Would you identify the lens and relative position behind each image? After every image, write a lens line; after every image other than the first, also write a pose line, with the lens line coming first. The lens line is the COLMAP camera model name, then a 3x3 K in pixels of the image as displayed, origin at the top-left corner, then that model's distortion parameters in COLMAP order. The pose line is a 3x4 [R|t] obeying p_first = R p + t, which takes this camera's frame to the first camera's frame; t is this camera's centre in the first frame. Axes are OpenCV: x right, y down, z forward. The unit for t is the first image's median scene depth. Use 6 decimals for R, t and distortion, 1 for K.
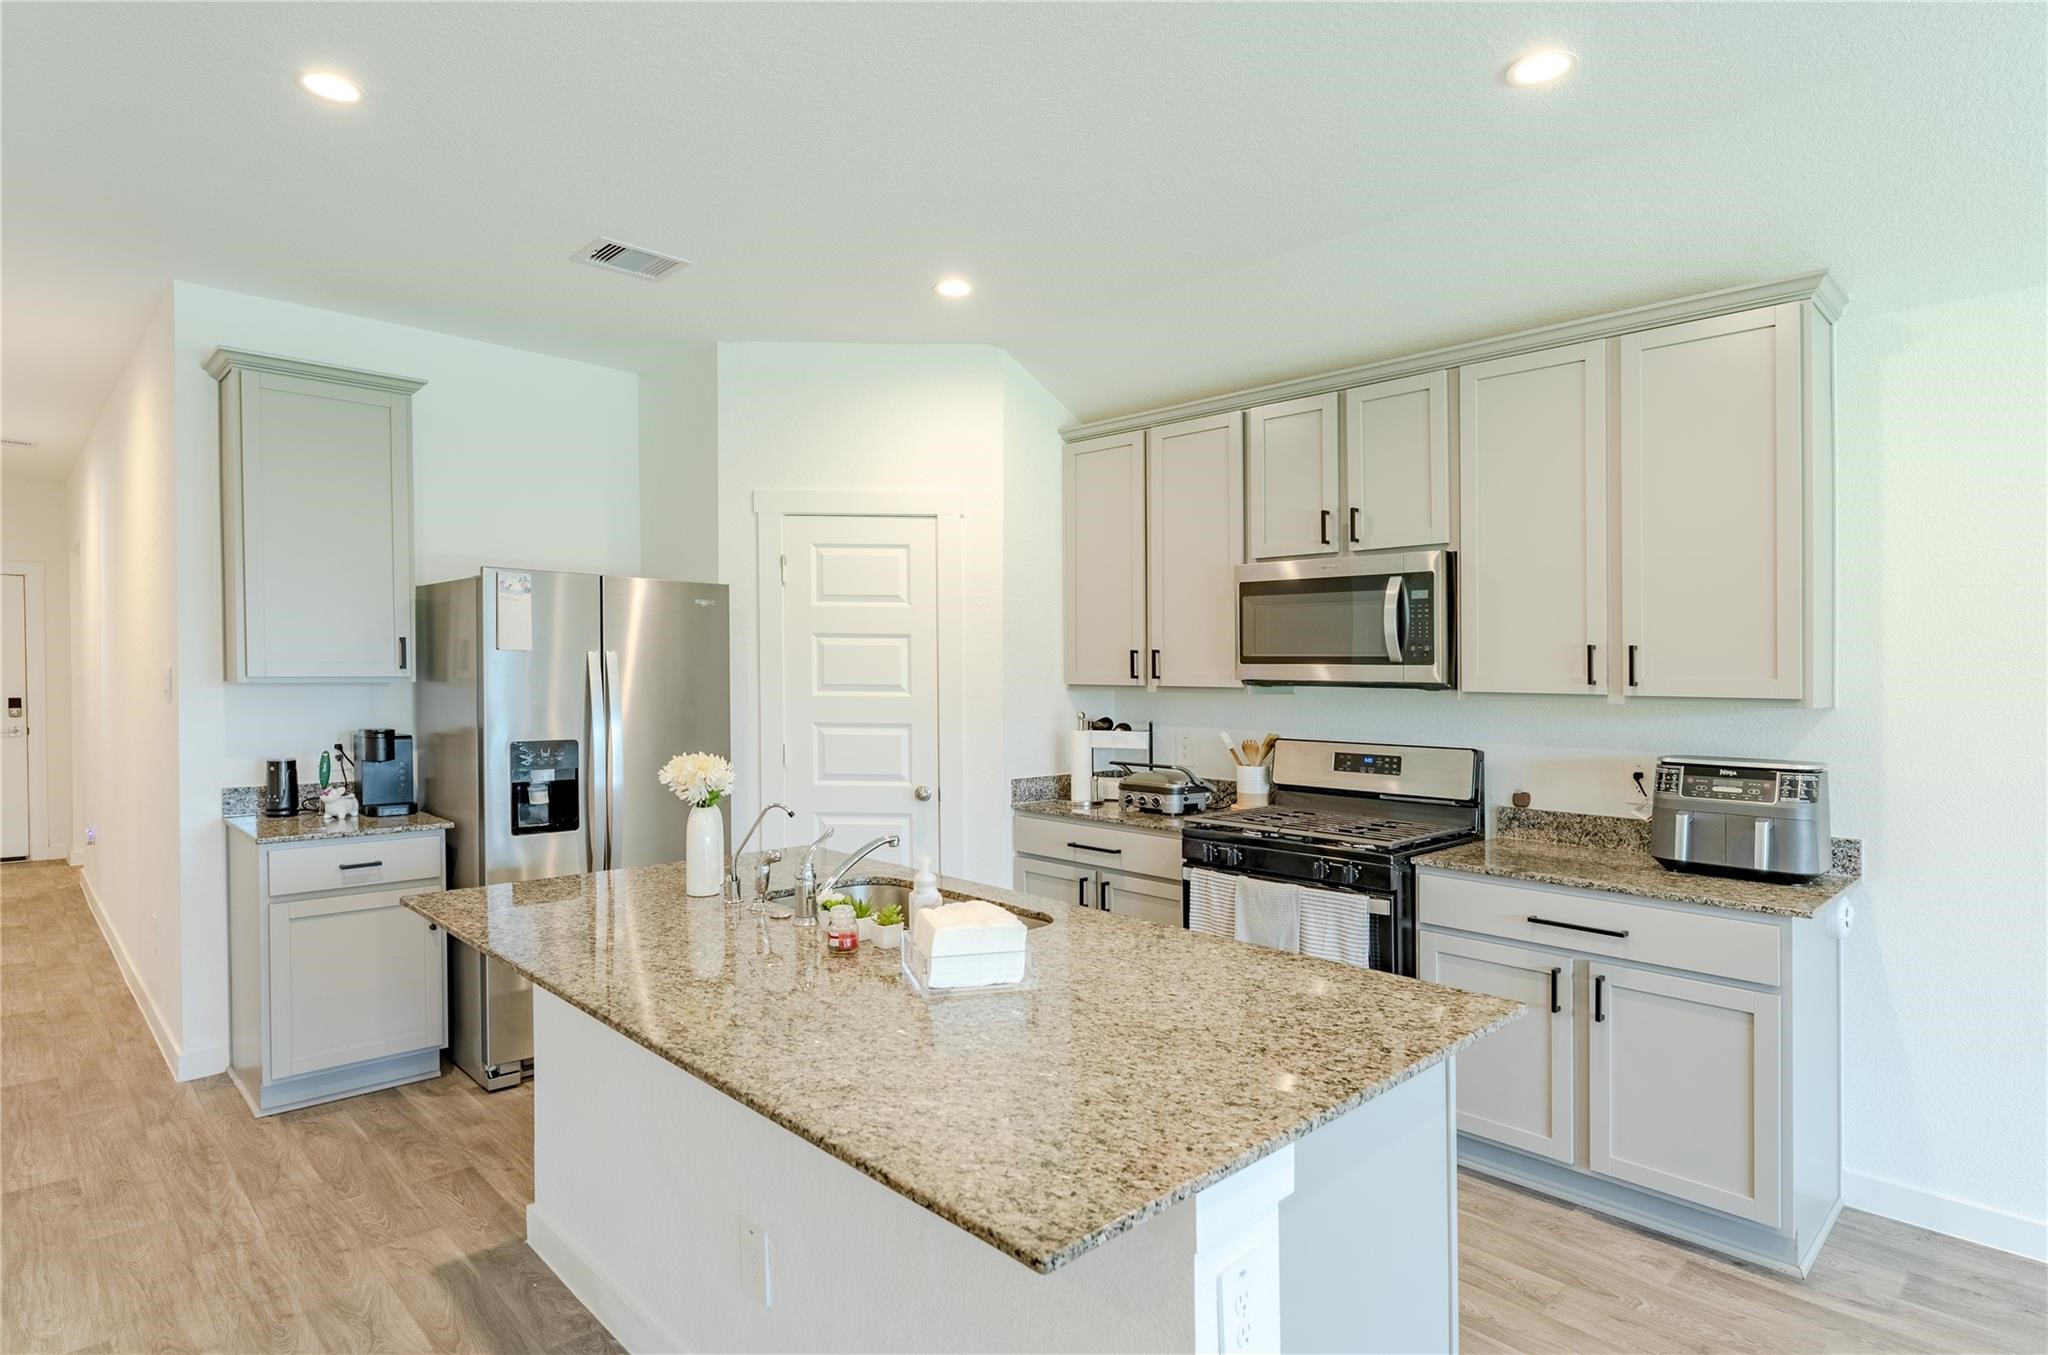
lens RADIAL K [[1073.5, 0, 1026.2], [0, 1073.5, 679.3], [0, 0, 1]] dist [-0.000512, -0.000292]
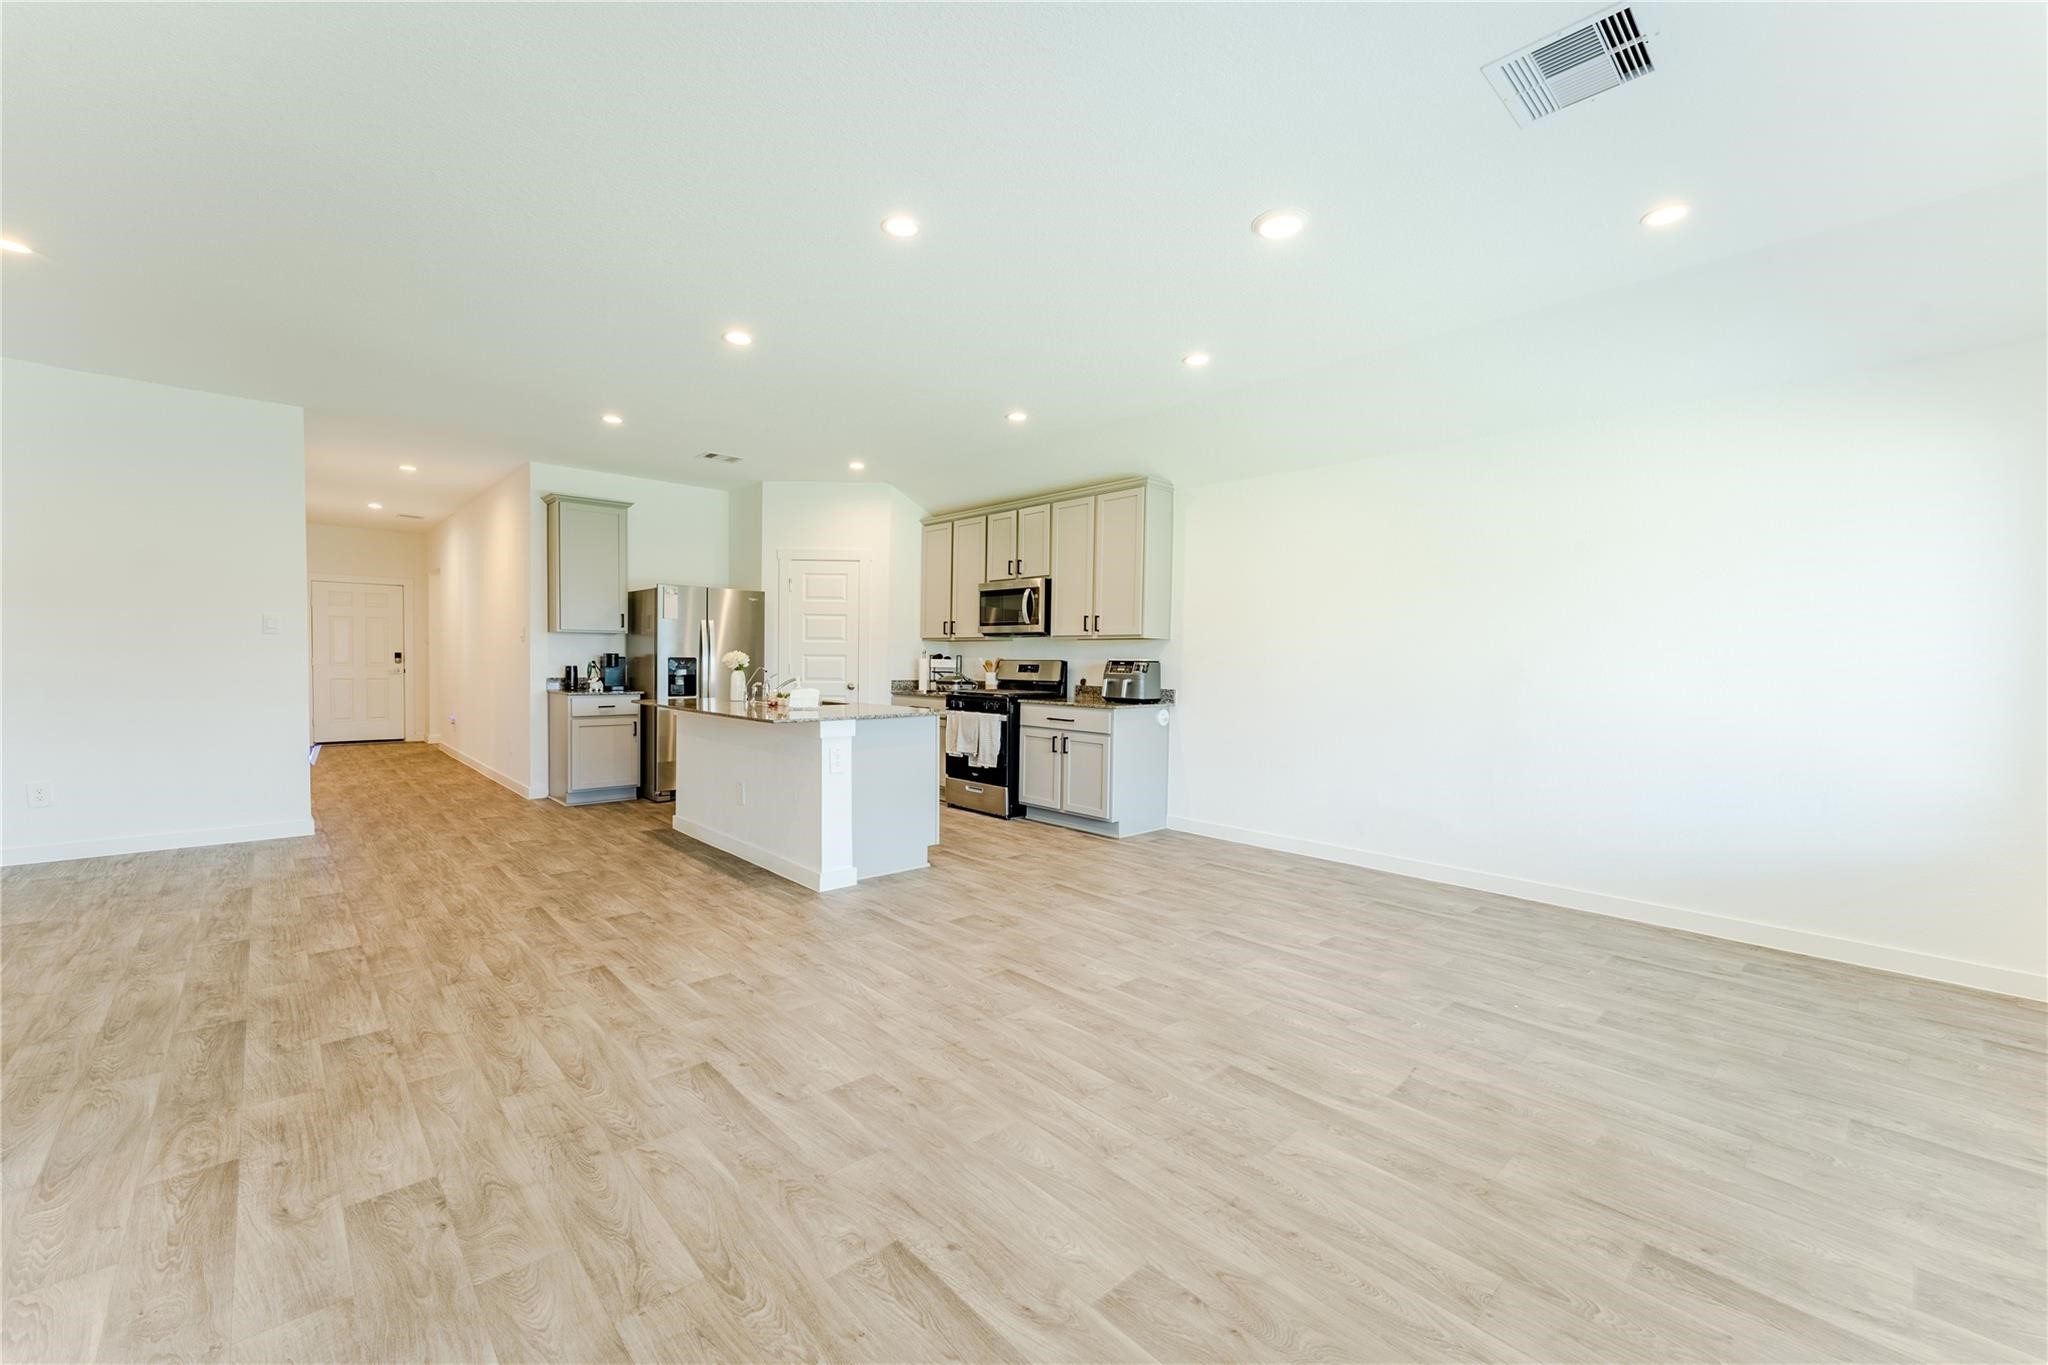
lens RADIAL K [[812.9, 0, 1010.6], [0, 812.9, 644.6], [0, 0, 1]] dist [0.000014, 0.000023]
pose [[0.999178, 0.004923, -0.040245, 0.341960], [-0.005897, 0.999692, -0.024123, 0.067591], [0.040114, 0.024341, 0.998899, -0.751915]]
